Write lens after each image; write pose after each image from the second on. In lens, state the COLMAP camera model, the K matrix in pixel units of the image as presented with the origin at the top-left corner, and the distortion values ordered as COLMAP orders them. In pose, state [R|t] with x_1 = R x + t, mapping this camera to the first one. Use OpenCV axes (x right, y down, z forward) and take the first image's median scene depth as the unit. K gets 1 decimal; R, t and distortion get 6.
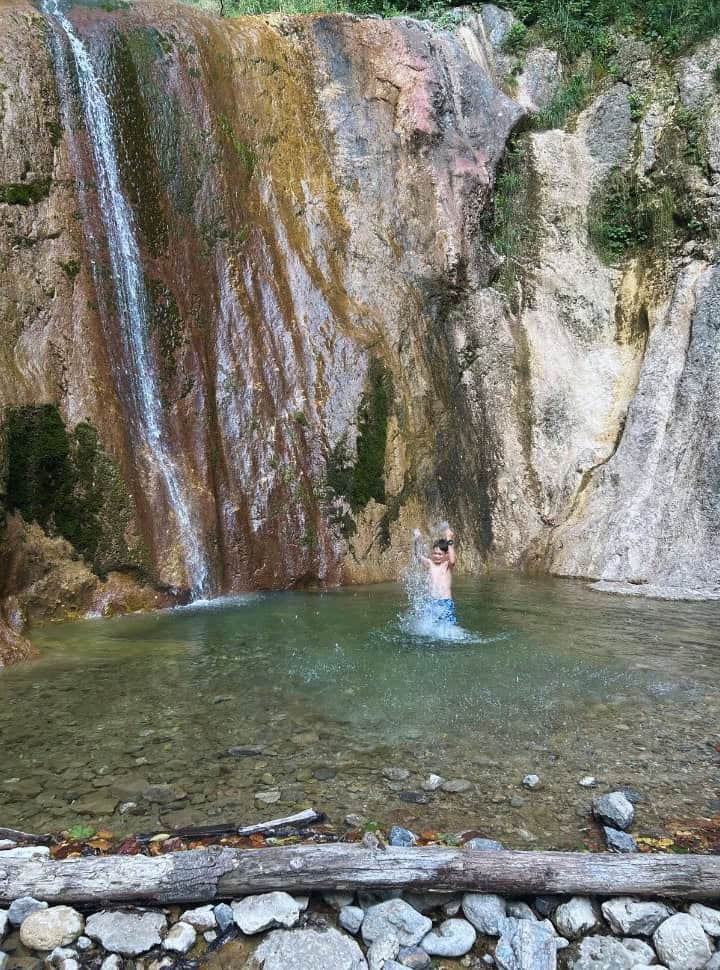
lens RADIAL K [[730.9, 0, 360.0], [0, 730.9, 485.0], [0, 0, 1]] dist [0.081678, -0.096593]
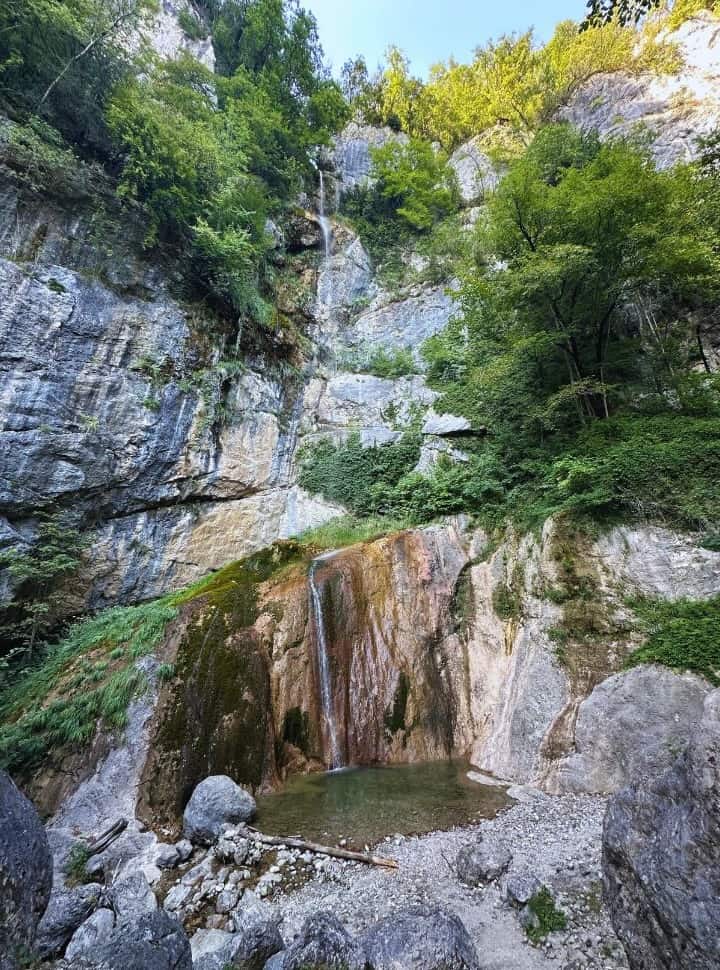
lens RADIAL K [[389.7, 0, 360.0], [0, 389.7, 485.0], [0, 0, 1]] dist [-0.000284, 0.000058]
pose [[0.921710, -0.158357, -0.354082, 0.512364], [0.014221, 0.926047, -0.377140, -0.264534], [0.387619, 0.342578, 0.855799, -0.663402]]
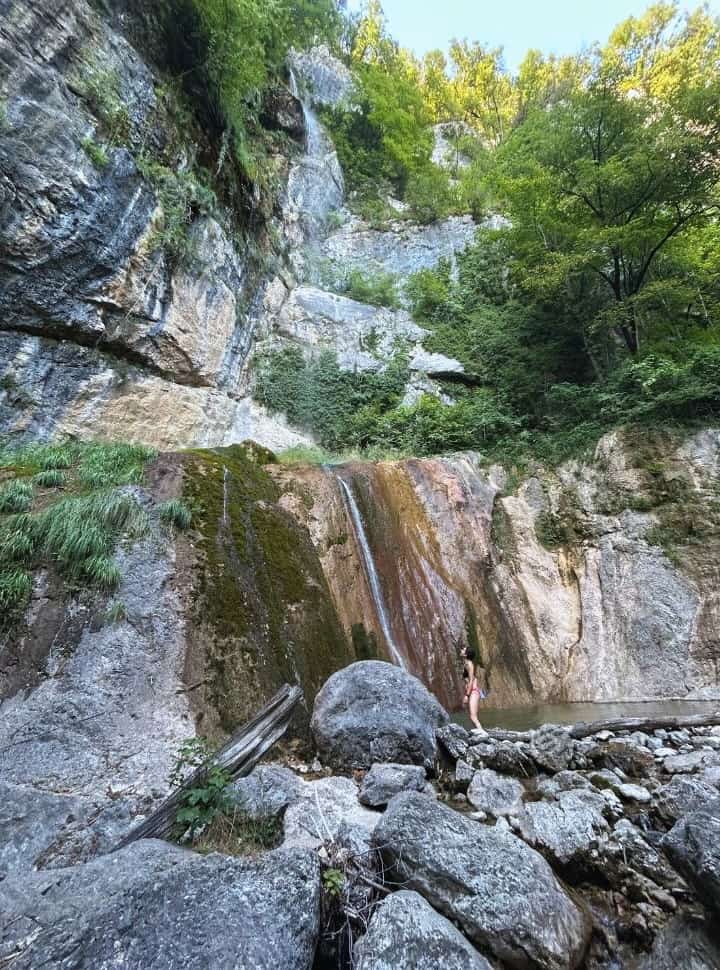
lens RADIAL K [[427.2, 0, 372.0], [0, 427.2, 484.0], [0, 0, 1]] dist [-0.000930, 0.000959]
pose [[0.998328, -0.054700, 0.018692, -0.246228], [0.057364, 0.897588, -0.437087, 0.060808], [0.007131, 0.437429, 0.899225, -0.290435]]
